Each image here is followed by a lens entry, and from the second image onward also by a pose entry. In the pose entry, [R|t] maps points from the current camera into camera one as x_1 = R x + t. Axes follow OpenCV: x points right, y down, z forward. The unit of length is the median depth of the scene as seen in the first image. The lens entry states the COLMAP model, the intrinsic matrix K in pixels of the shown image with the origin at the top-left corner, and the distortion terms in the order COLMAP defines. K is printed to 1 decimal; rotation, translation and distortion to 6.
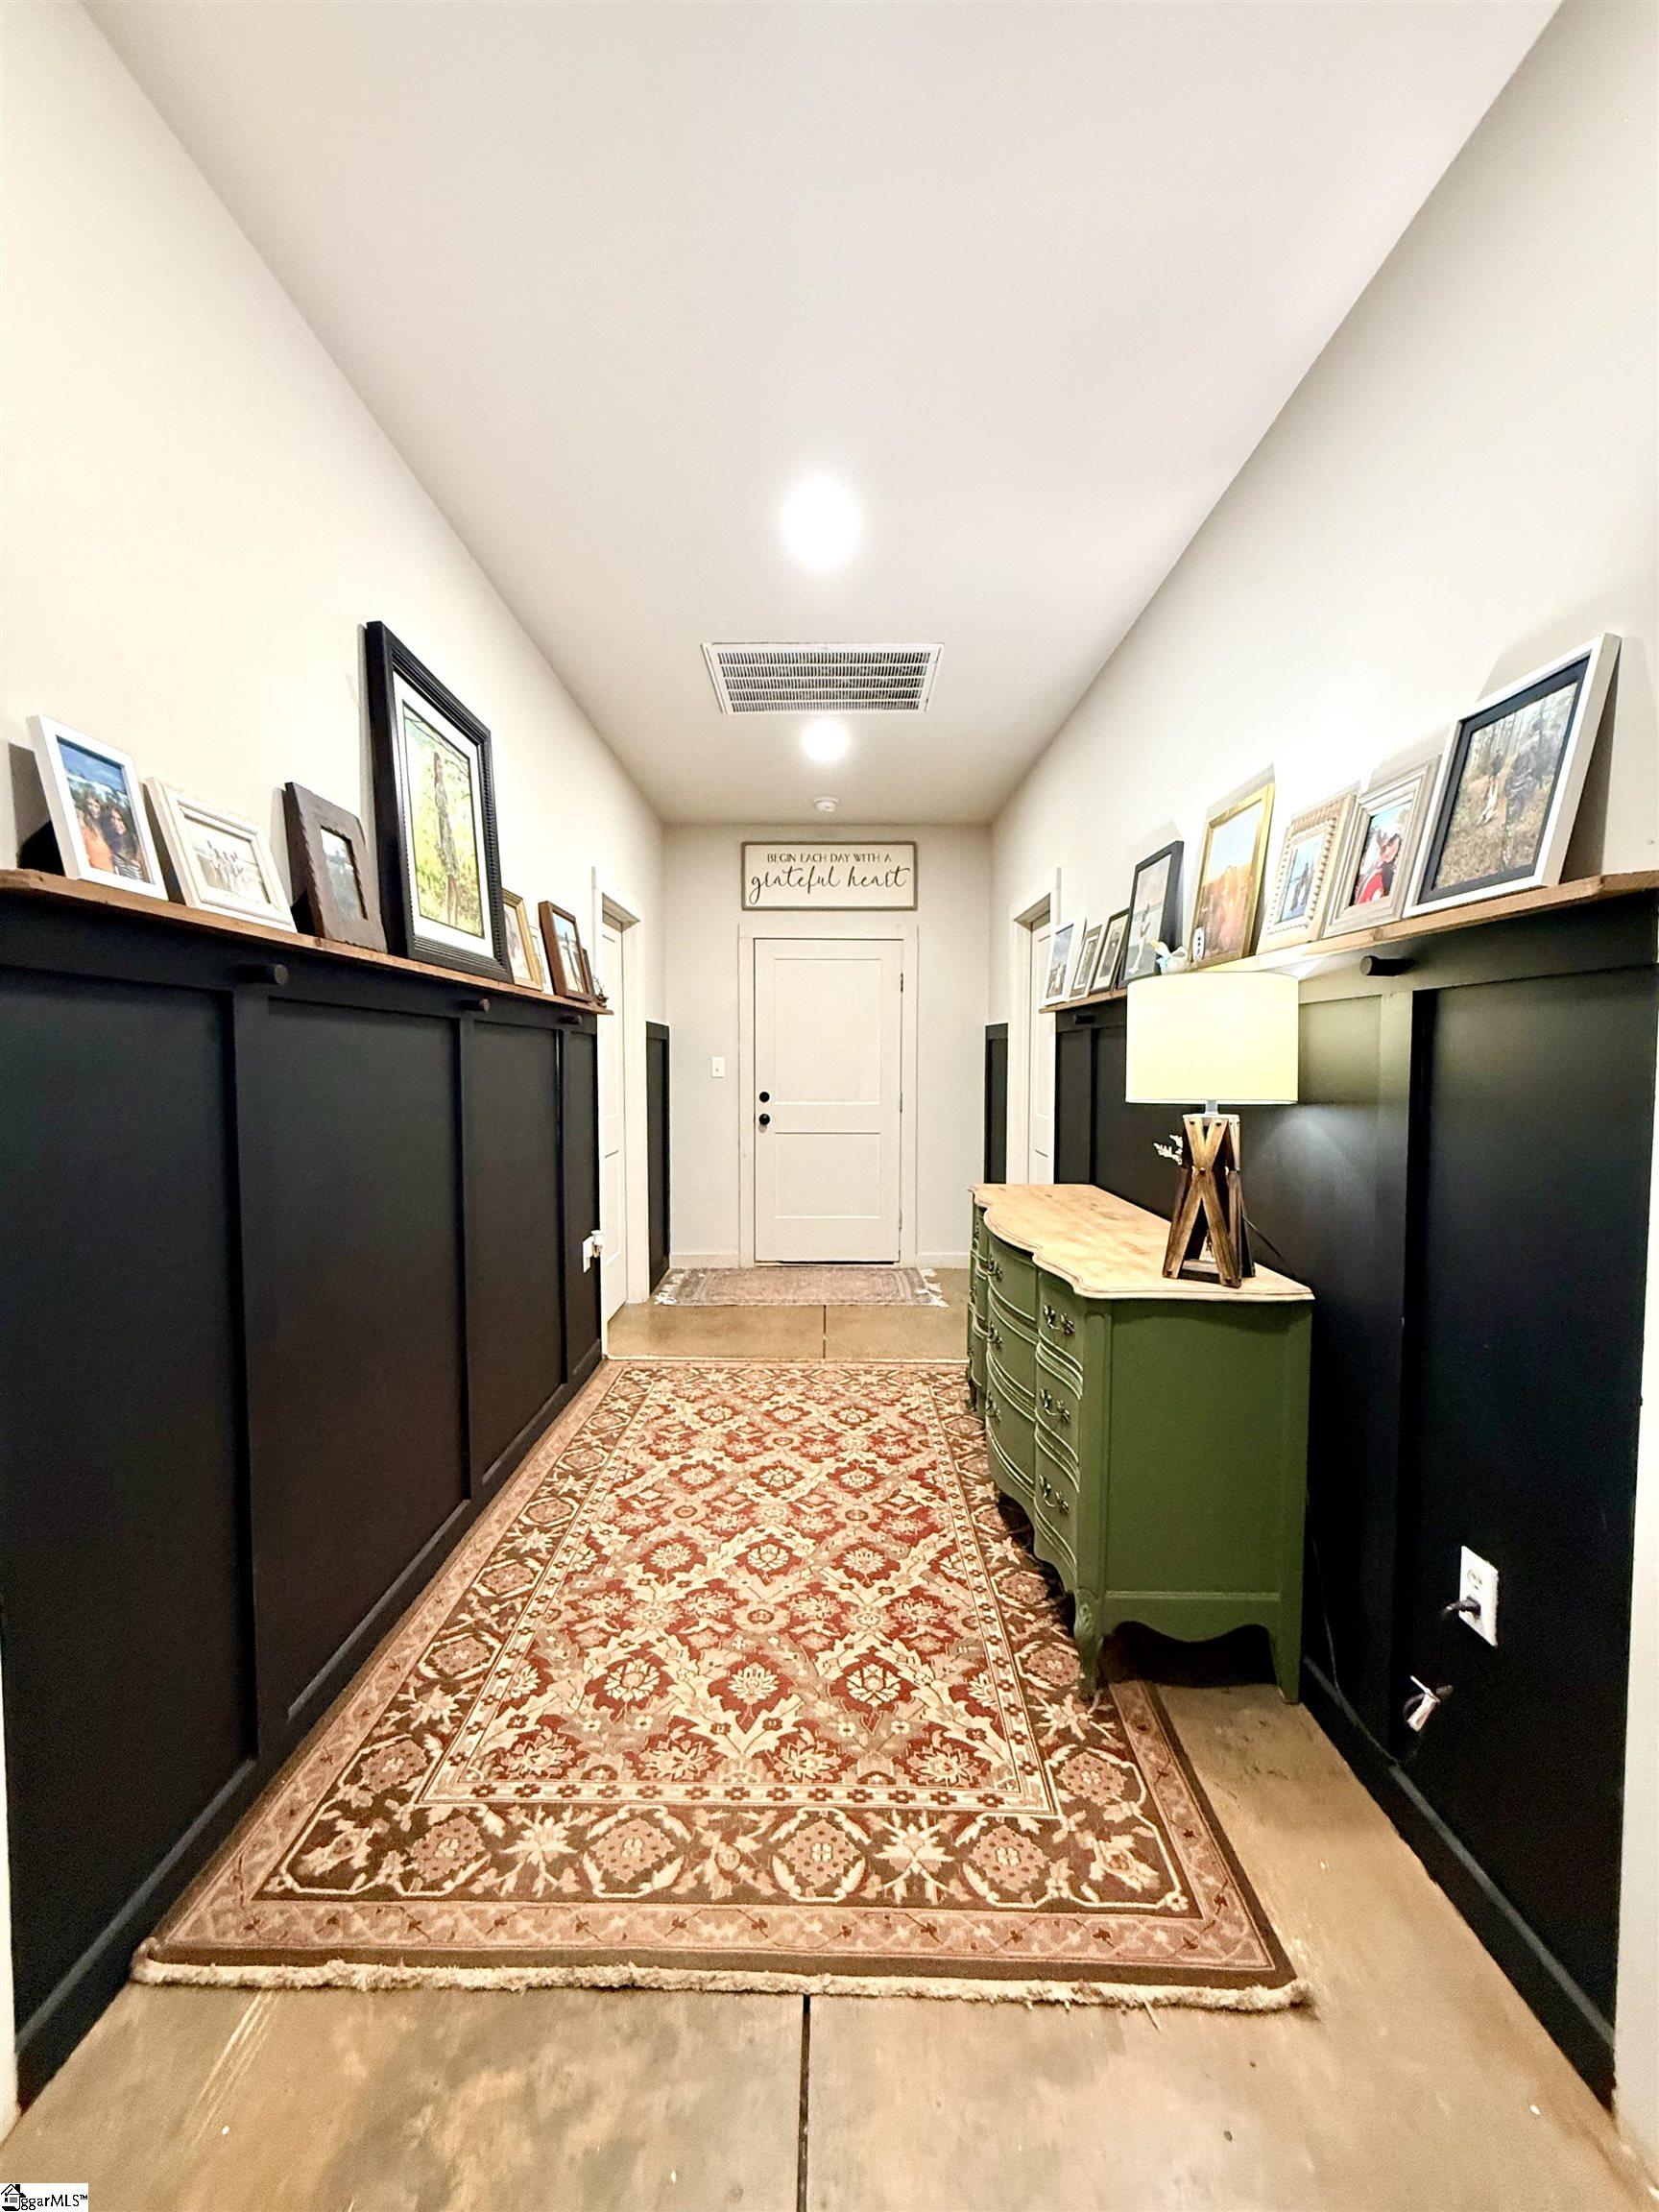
lens RADIAL K [[878.5, 0, 828.2], [0, 878.5, 1110.6], [0, 0, 1]] dist [-0.000029, -0.000237]
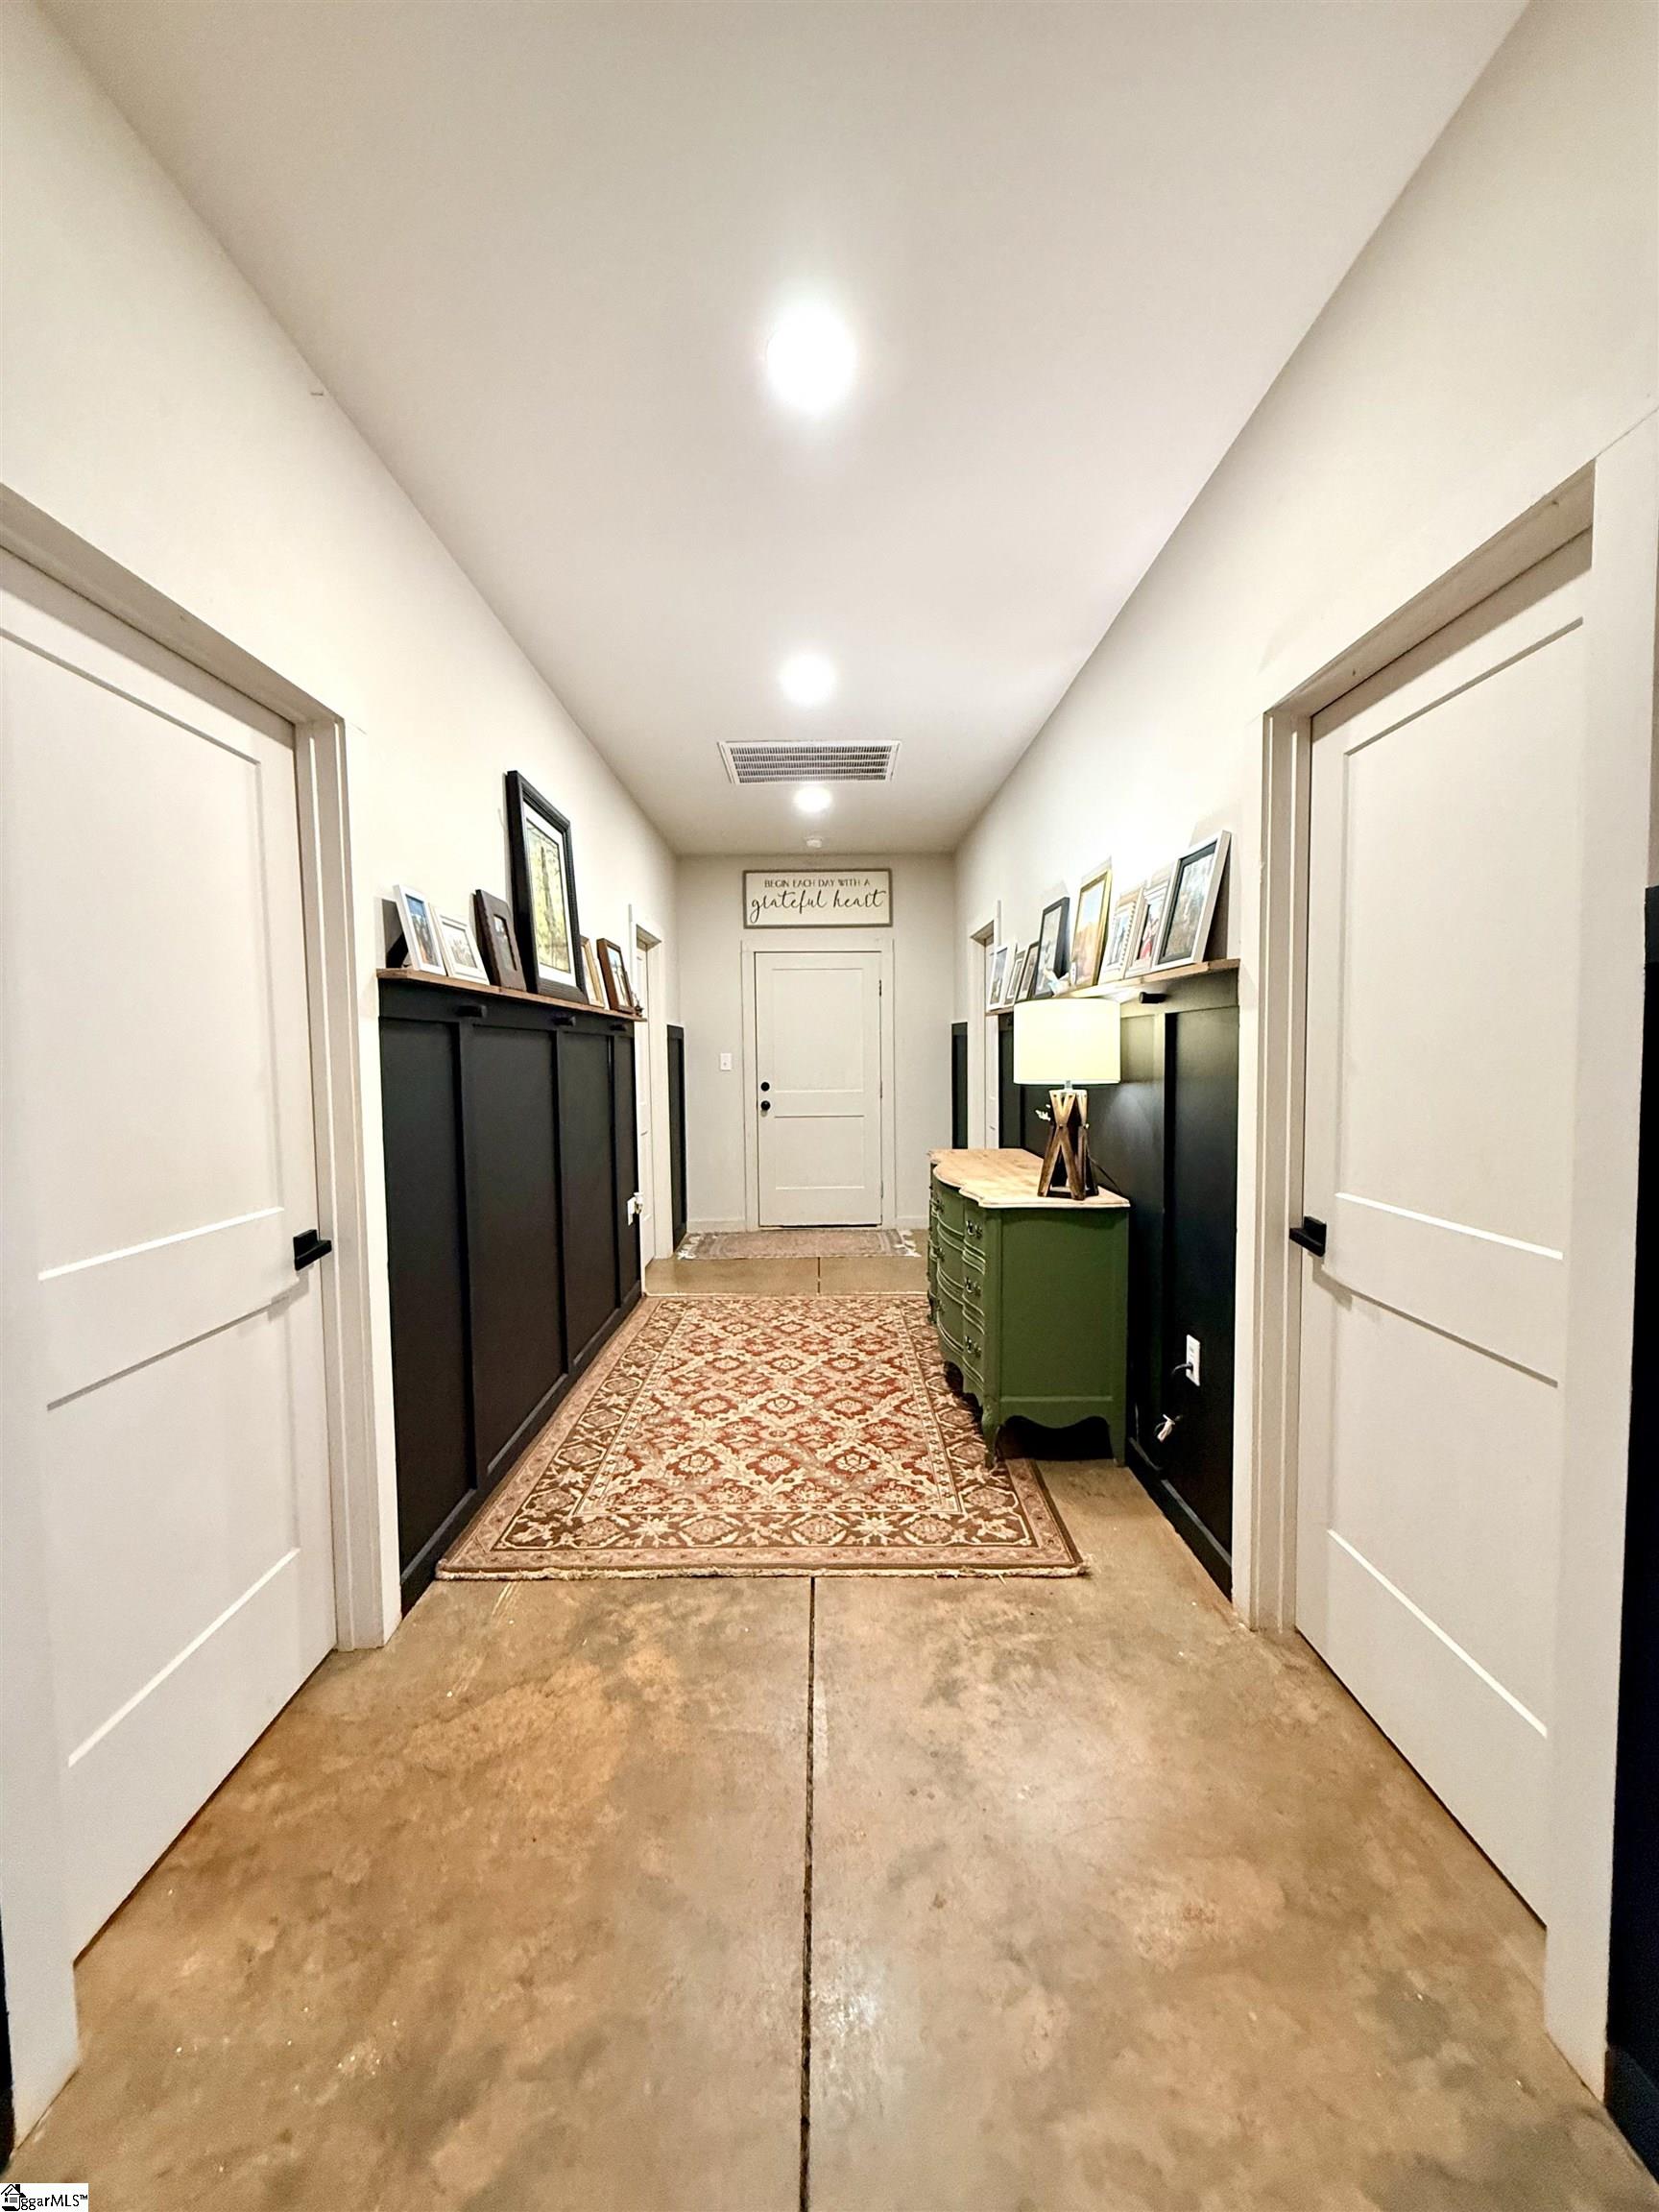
lens RADIAL K [[878.5, 0, 827.1], [0, 878.5, 1104.3], [0, 0, 1]] dist [-0.000029, -0.000237]
pose [[0.999874, -0.014007, 0.007474, 0.003251], [0.013988, 0.999899, 0.002578, 0.019223], [-0.007509, -0.002473, 0.999969, -0.528938]]
